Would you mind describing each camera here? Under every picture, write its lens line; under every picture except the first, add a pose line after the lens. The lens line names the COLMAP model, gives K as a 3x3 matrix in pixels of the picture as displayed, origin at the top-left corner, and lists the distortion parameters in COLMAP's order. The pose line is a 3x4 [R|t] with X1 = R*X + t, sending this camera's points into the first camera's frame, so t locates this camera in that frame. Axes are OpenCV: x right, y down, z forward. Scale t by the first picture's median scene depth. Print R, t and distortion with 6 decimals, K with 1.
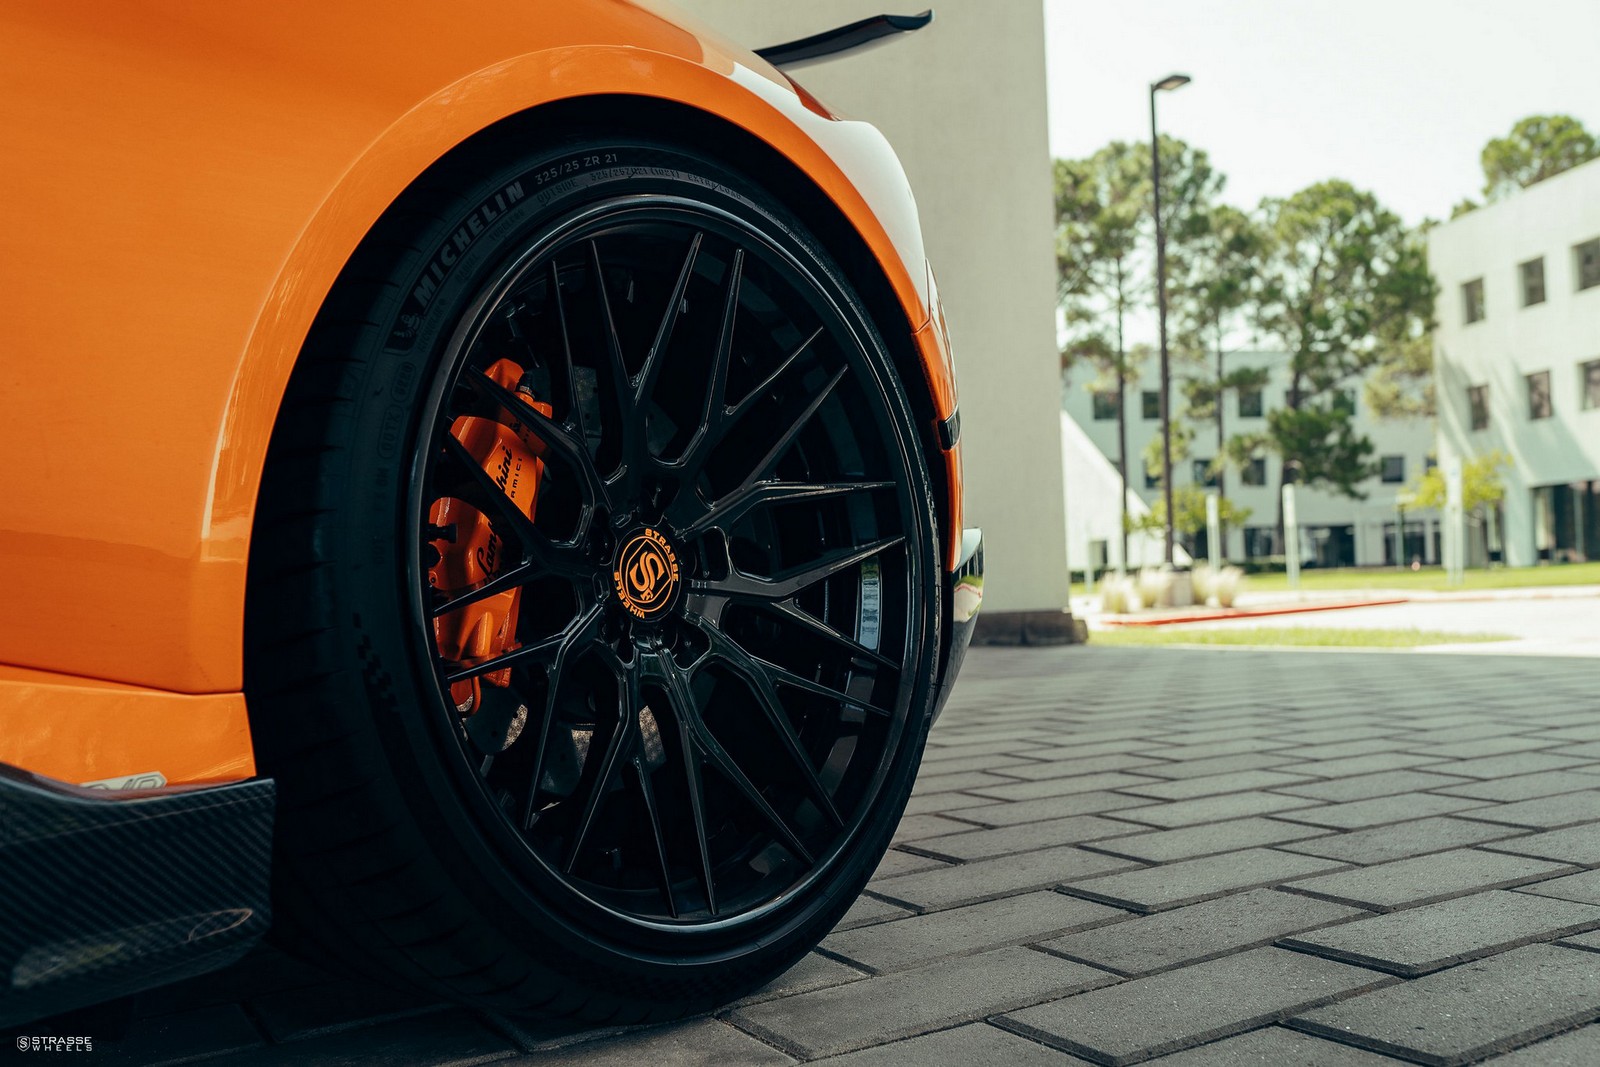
lens RADIAL K [[1605.3, 0, 800.0], [0, 1605.3, 533.5], [0, 0, 1]] dist [-0.062513, 0.095142]
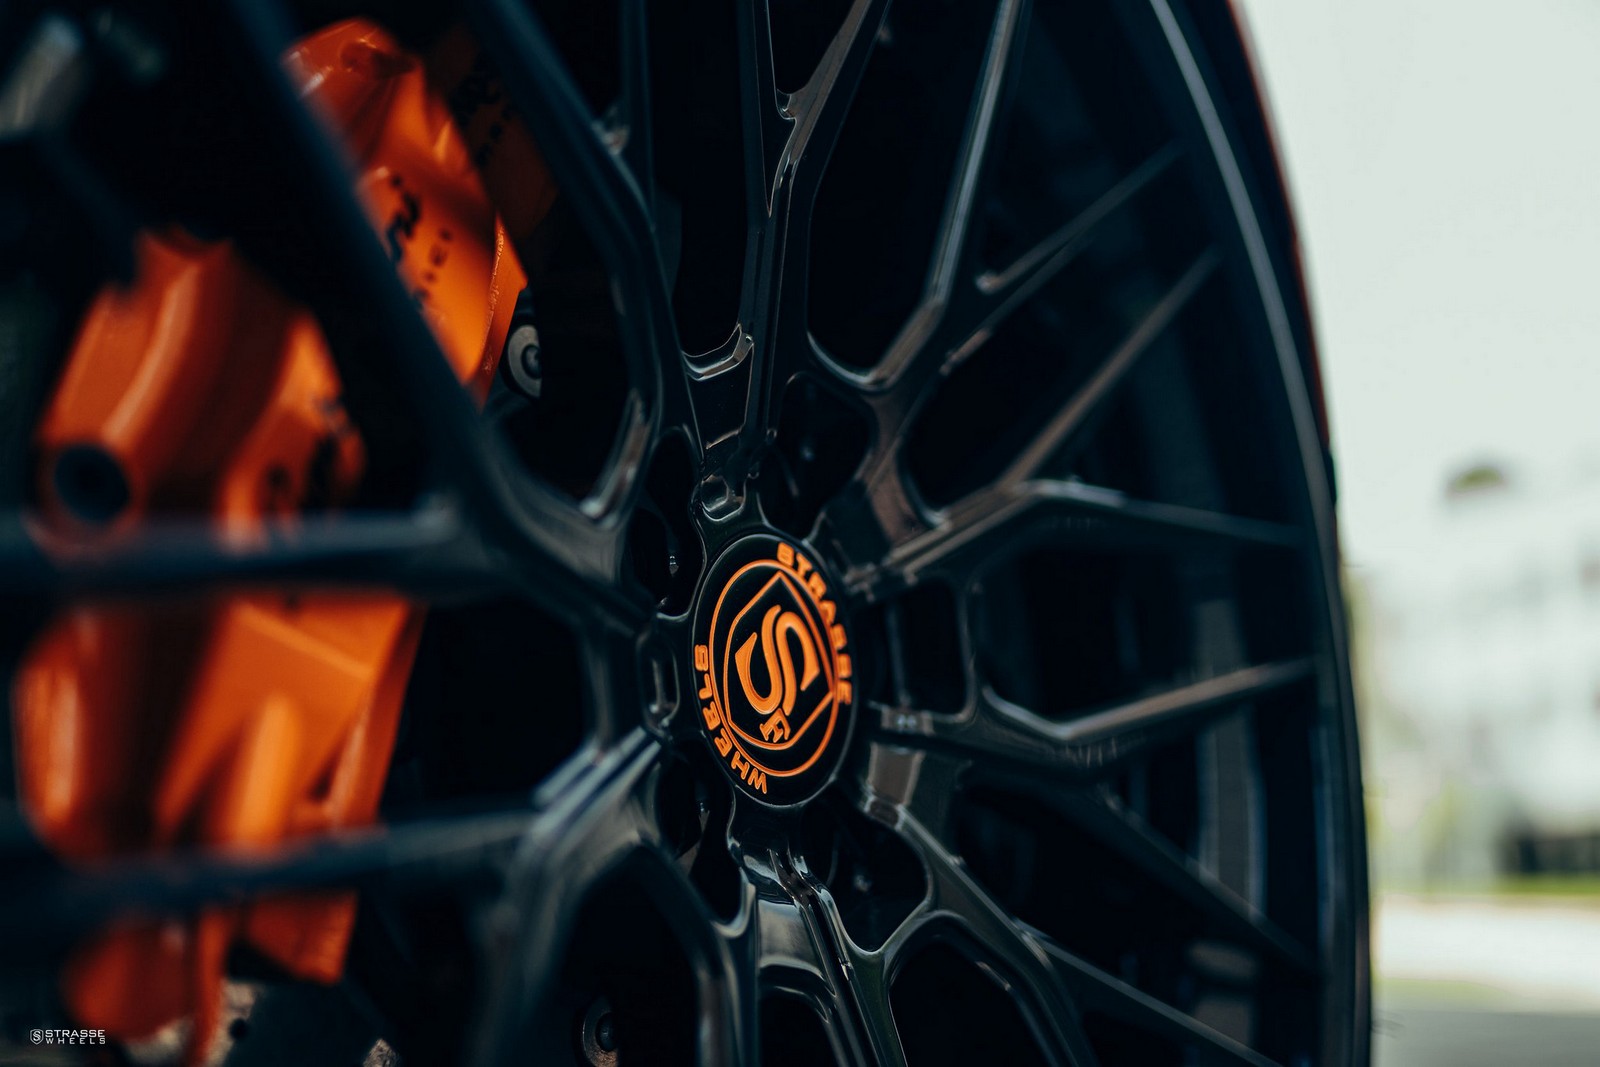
lens RADIAL K [[1605.3, 0, 800.0], [0, 1605.3, 533.5], [0, 0, 1]] dist [-0.062513, 0.095142]
pose [[0.997596, 0.054165, 0.043224, -0.107465], [-0.044964, 0.980557, -0.191012, 0.063215], [-0.052730, 0.188609, 0.980636, 0.650767]]
